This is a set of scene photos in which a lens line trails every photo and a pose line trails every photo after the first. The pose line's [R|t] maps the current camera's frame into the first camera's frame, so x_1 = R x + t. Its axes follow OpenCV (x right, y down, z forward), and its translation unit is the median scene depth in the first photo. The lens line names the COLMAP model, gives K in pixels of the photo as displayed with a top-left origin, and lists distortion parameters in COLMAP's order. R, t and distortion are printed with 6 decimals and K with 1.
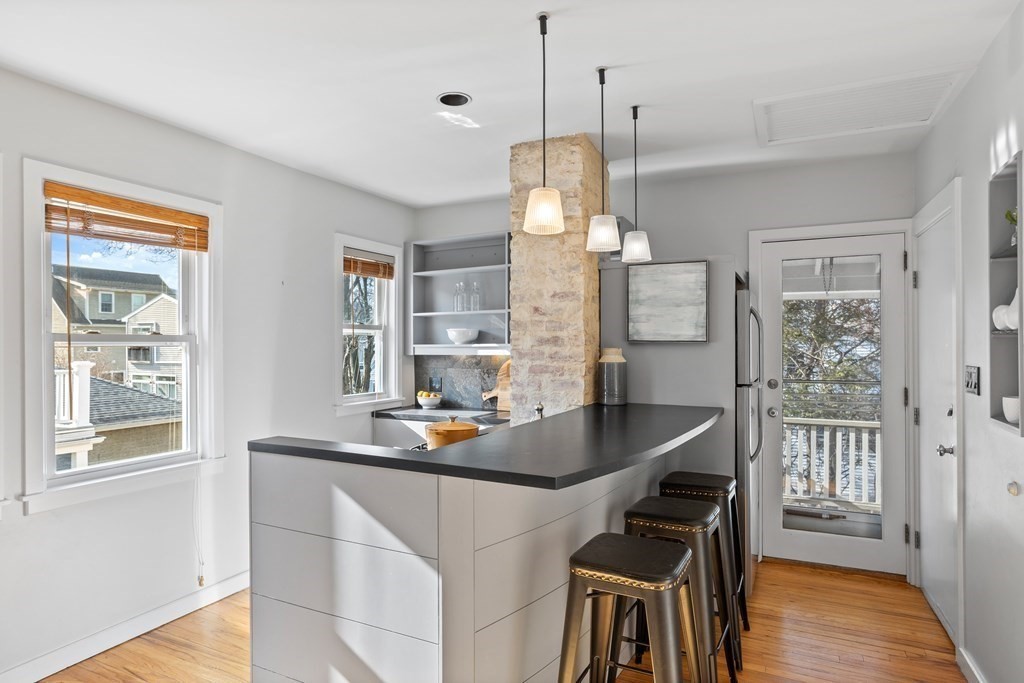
lens RADIAL K [[577.7, 0, 511.6], [0, 577.7, 335.0], [0, 0, 1]] dist [-0.073181, 0.040439]
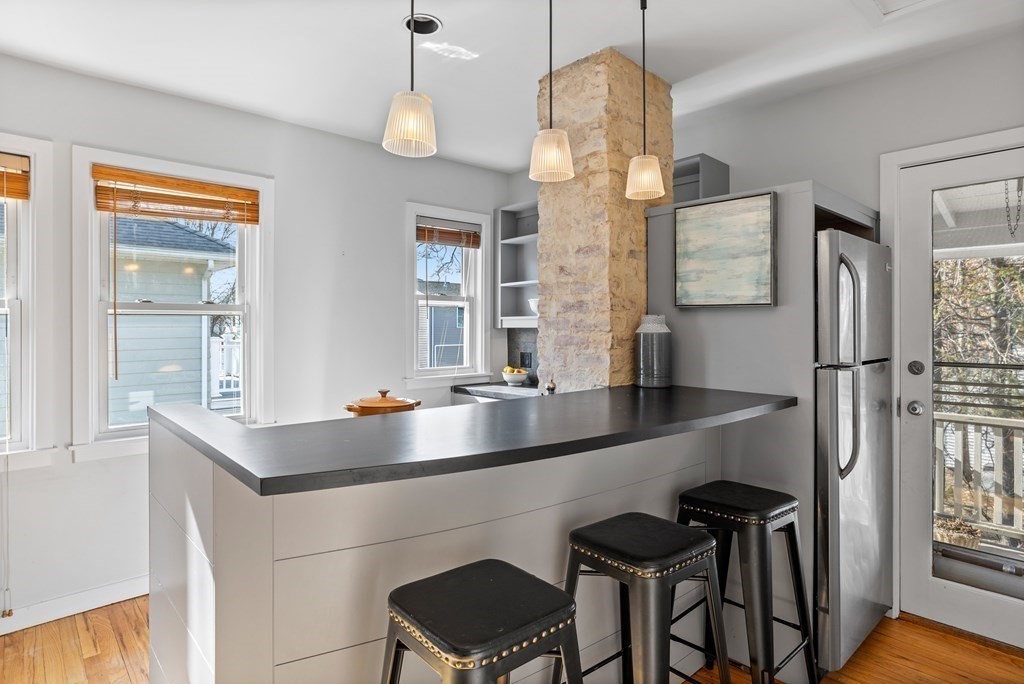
lens RADIAL K [[568.4, 0, 513.4], [0, 568.4, 316.4], [0, 0, 1]] dist [-0.058591, 0.026486]
pose [[0.934905, -0.003661, -0.354878, 0.269569], [0.004162, 0.999991, 0.000649, 0.023374], [0.354872, -0.002084, 0.934912, 0.209476]]
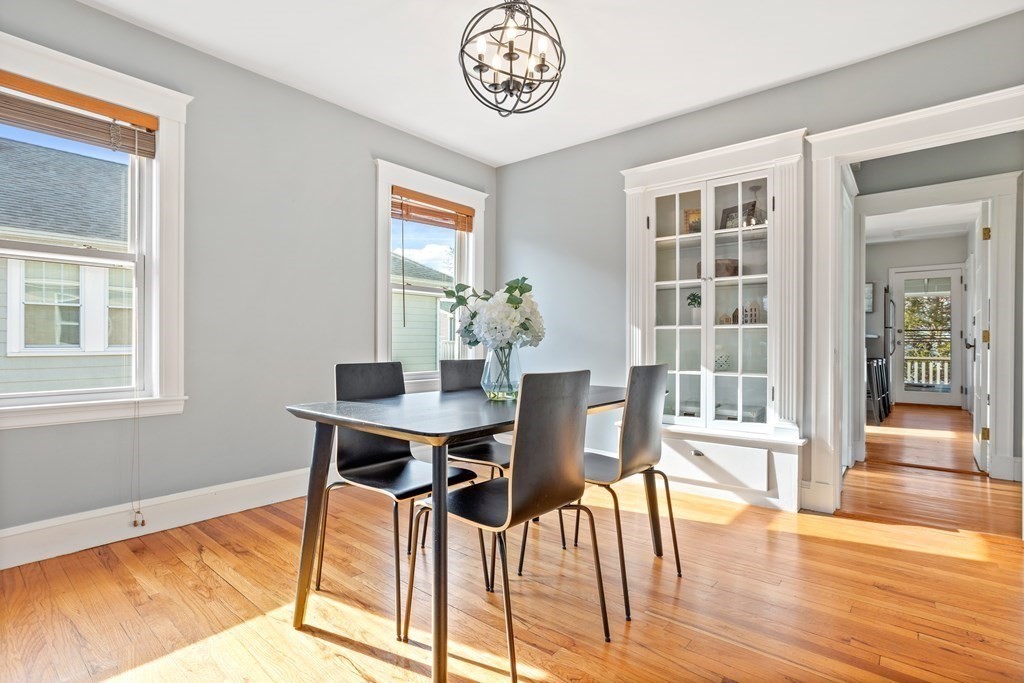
lens RADIAL K [[499.0, 0, 520.8], [0, 499.0, 341.9], [0, 0, 1]] dist [-0.035828, 0.014537]
pose [[0.972987, 0.003758, -0.230830, -0.723680], [-0.000454, 0.999897, 0.014363, 0.116283], [0.230860, -0.013870, 0.972888, -1.616657]]
